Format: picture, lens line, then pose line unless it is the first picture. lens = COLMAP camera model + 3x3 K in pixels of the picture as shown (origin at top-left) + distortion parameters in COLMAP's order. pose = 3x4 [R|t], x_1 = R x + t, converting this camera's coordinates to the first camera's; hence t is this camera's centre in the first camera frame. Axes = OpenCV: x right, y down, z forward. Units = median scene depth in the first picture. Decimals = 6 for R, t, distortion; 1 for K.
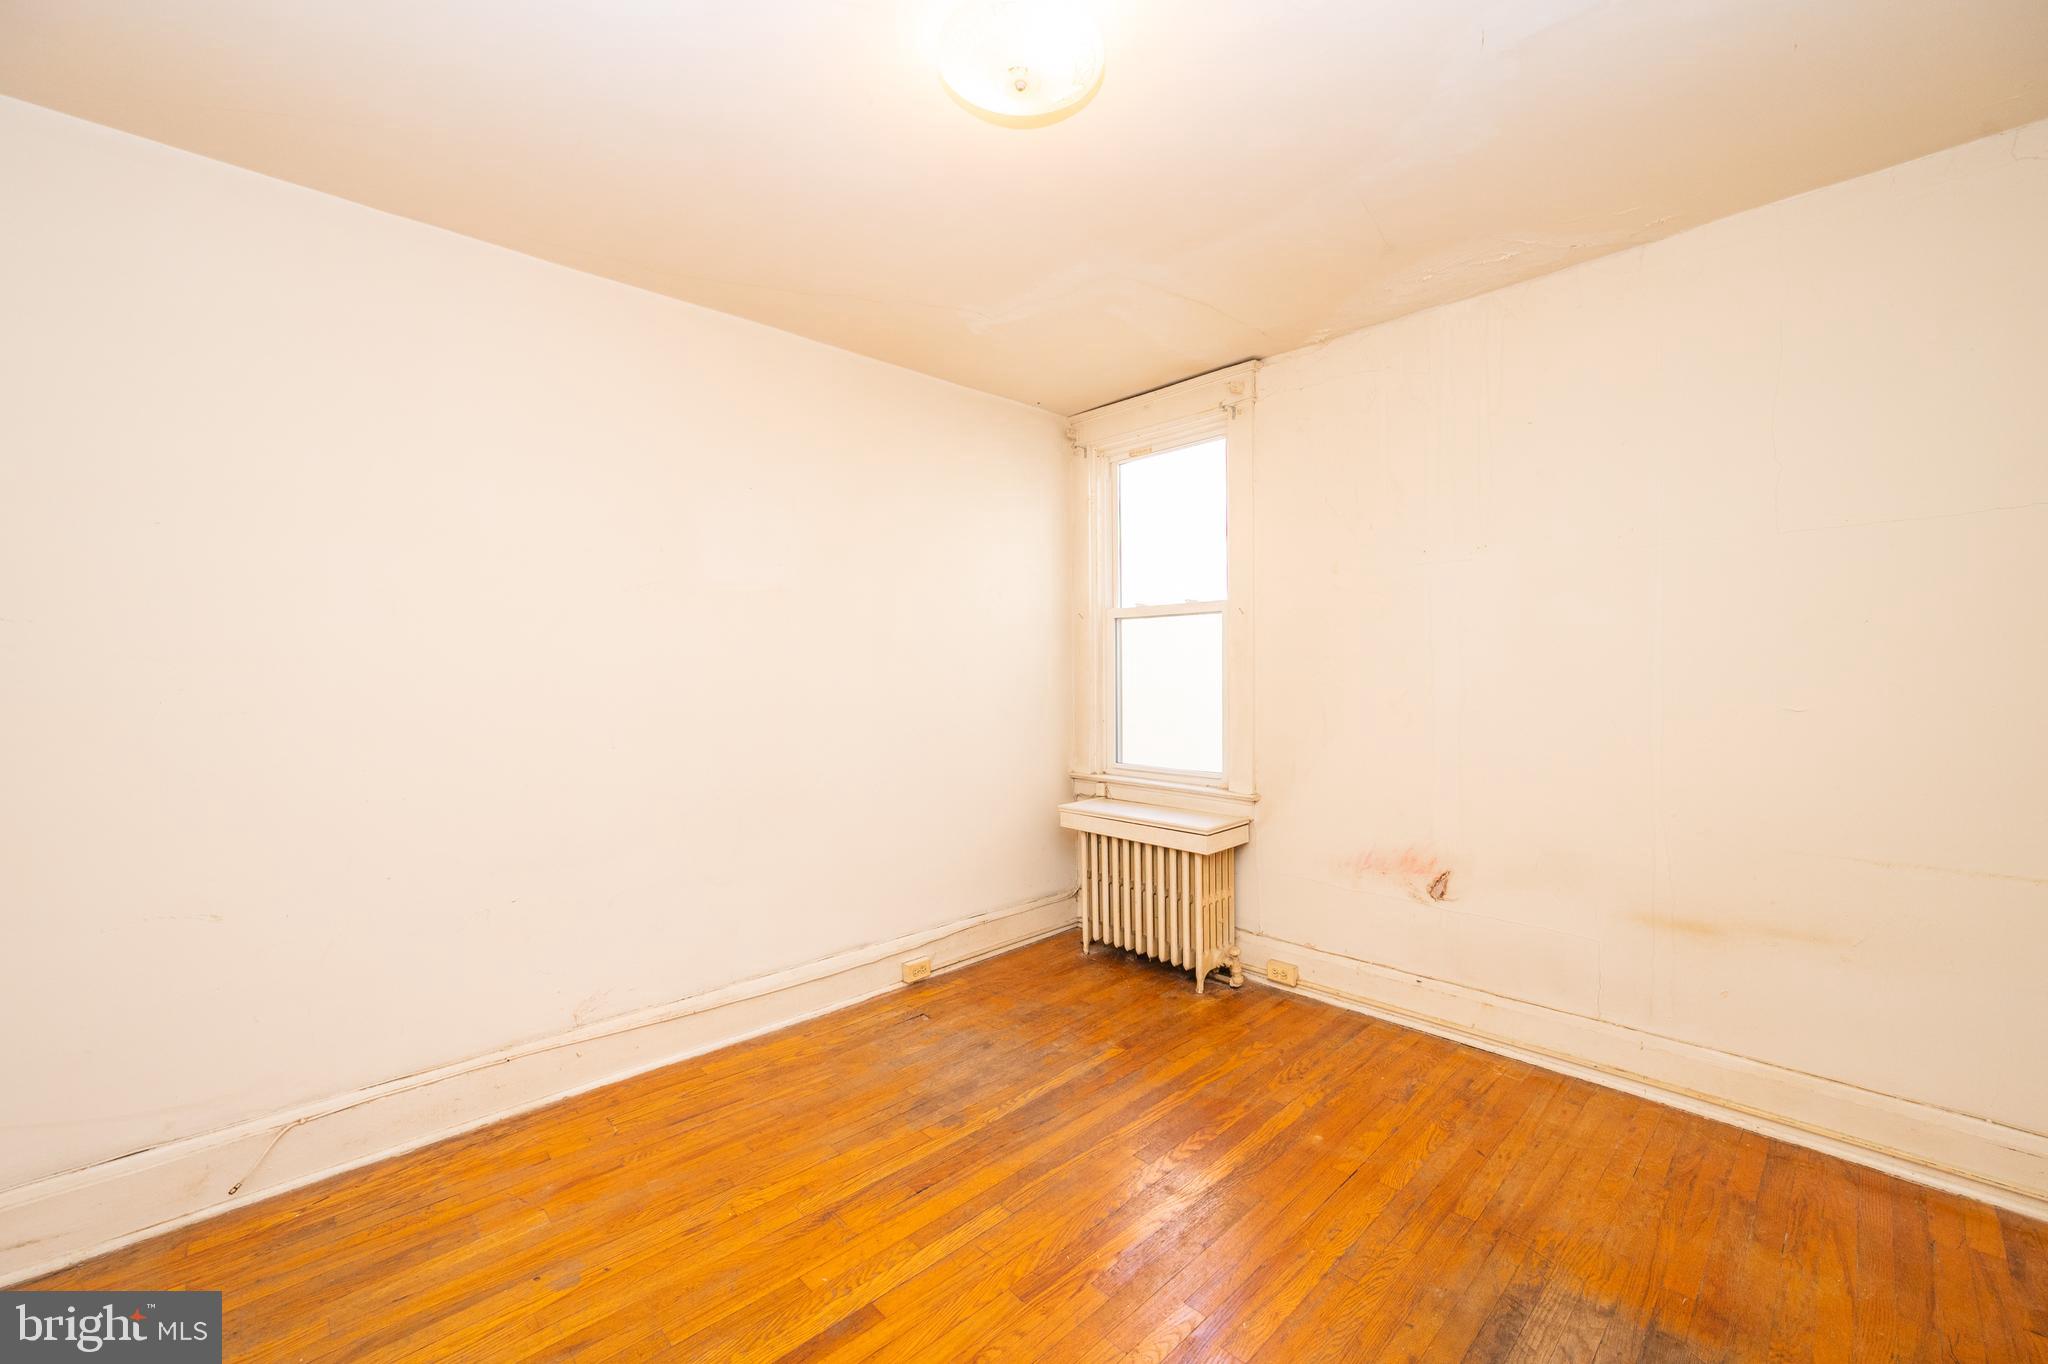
lens RADIAL K [[813.8, 0, 1022.8], [0, 813.8, 684.5], [0, 0, 1]] dist [-0.001209, 0.000905]
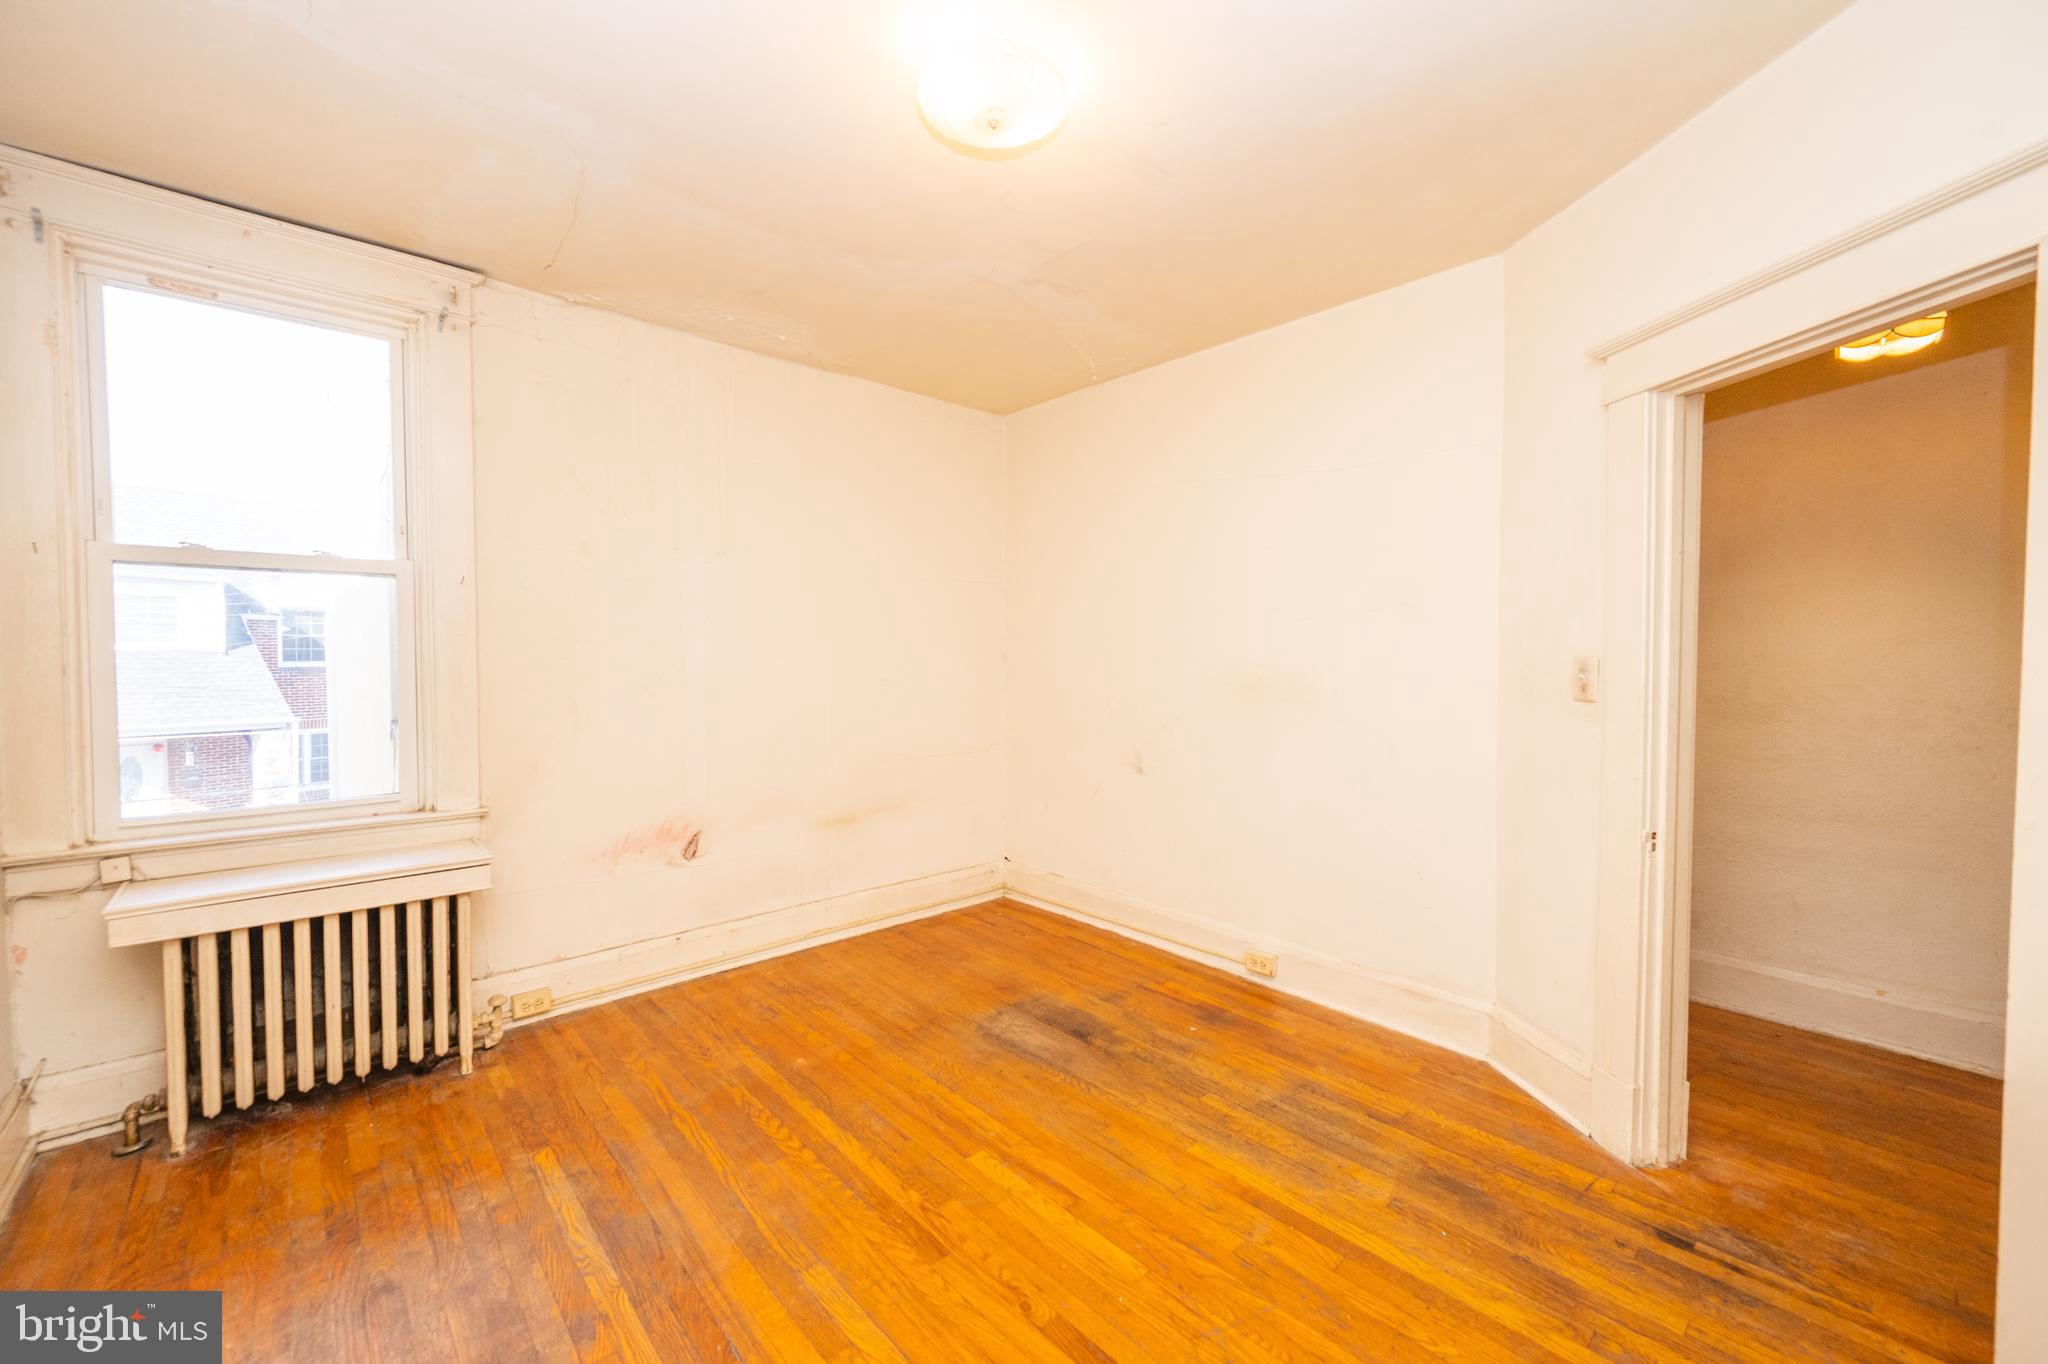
lens RADIAL K [[813.8, 0, 1023.4], [0, 813.8, 681.0], [0, 0, 1]] dist [-0.001209, 0.000905]
pose [[0.015972, -0.022288, 0.999624, -0.658483], [0.018807, 0.999581, 0.021986, 0.001013], [-0.999696, 0.018449, 0.016385, 0.560390]]
